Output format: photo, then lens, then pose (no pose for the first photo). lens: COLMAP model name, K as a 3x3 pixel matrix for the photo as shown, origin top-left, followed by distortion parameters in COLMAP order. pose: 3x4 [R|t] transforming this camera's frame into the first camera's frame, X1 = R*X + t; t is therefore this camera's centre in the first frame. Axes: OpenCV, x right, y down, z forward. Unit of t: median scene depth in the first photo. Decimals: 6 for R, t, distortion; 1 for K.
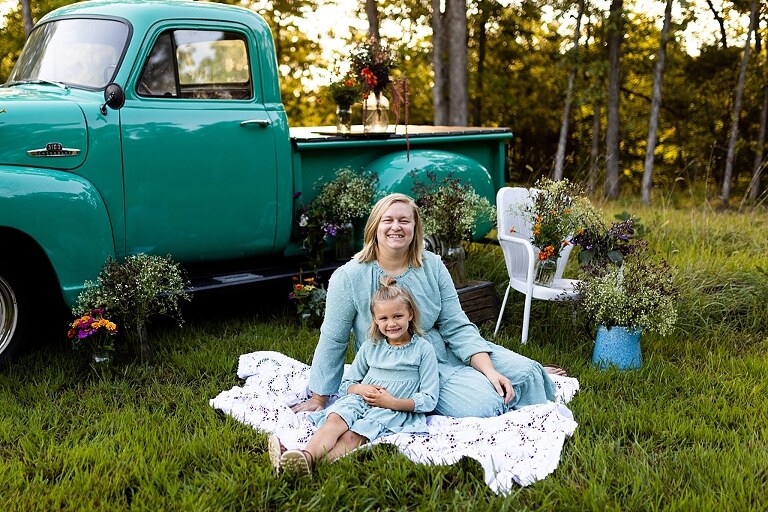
lens RADIAL K [[887.8, 0, 303.9], [0, 887.8, 254.5], [0, 0, 1]] dist [-0.000251, -0.009227]
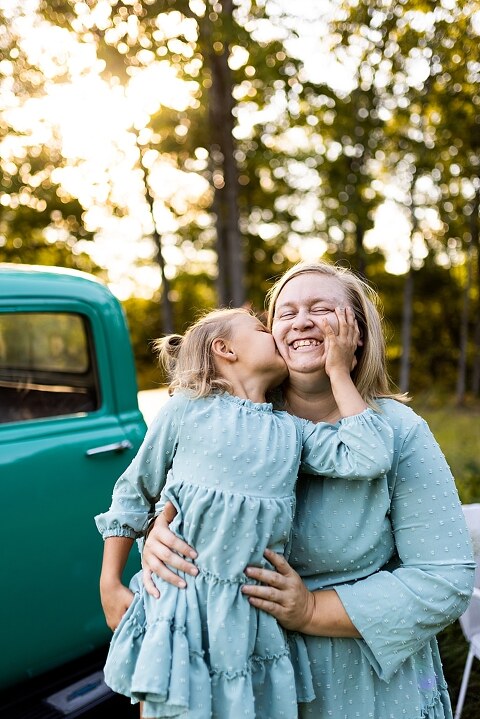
lens RADIAL K [[724.6, 0, 240.0], [0, 724.6, 359.5], [0, 0, 1]] dist [0.022123, 0.016342]
pose [[0.979302, -0.026554, 0.200656, -0.058574], [0.046343, 0.994439, -0.094575, -0.142046], [-0.197028, 0.101916, 0.975086, 0.400674]]
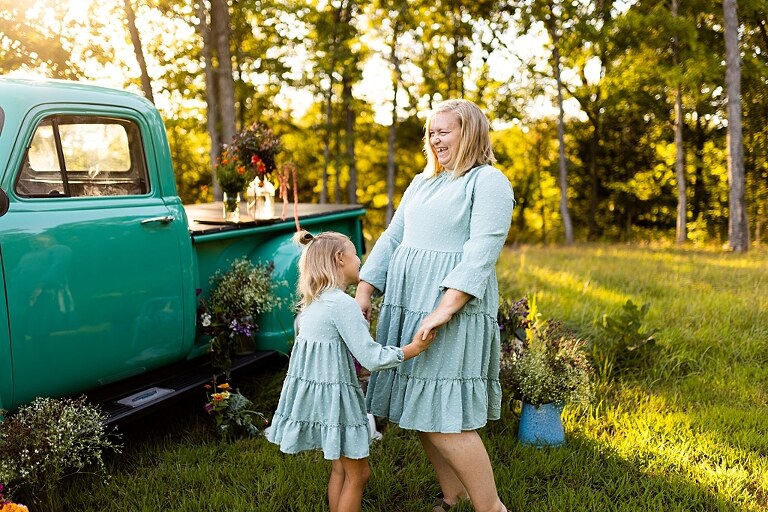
lens RADIAL K [[715.8, 0, 384.0], [0, 715.8, 256.0], [0, 0, 1]] dist [-0.001682, 0.002848]
pose [[0.915500, -0.058341, 0.398065, -0.120293], [0.072669, 0.997135, -0.020987, -0.072856], [-0.395700, 0.048141, 0.917117, 0.229020]]
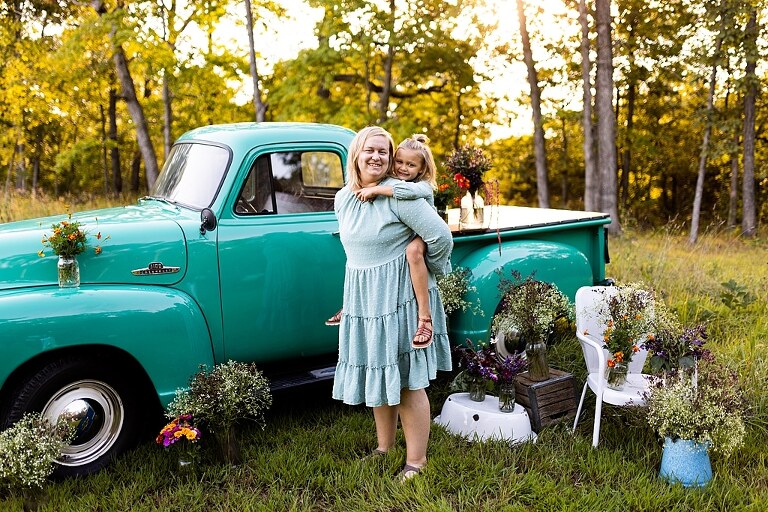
lens RADIAL K [[715.8, 0, 384.0], [0, 715.8, 256.0], [0, 0, 1]] dist [-0.001682, 0.002848]
pose [[0.988451, -0.007166, -0.151371, 0.112597], [0.003739, 0.999731, -0.022908, -0.087484], [0.151494, 0.022078, 0.988212, 0.111988]]
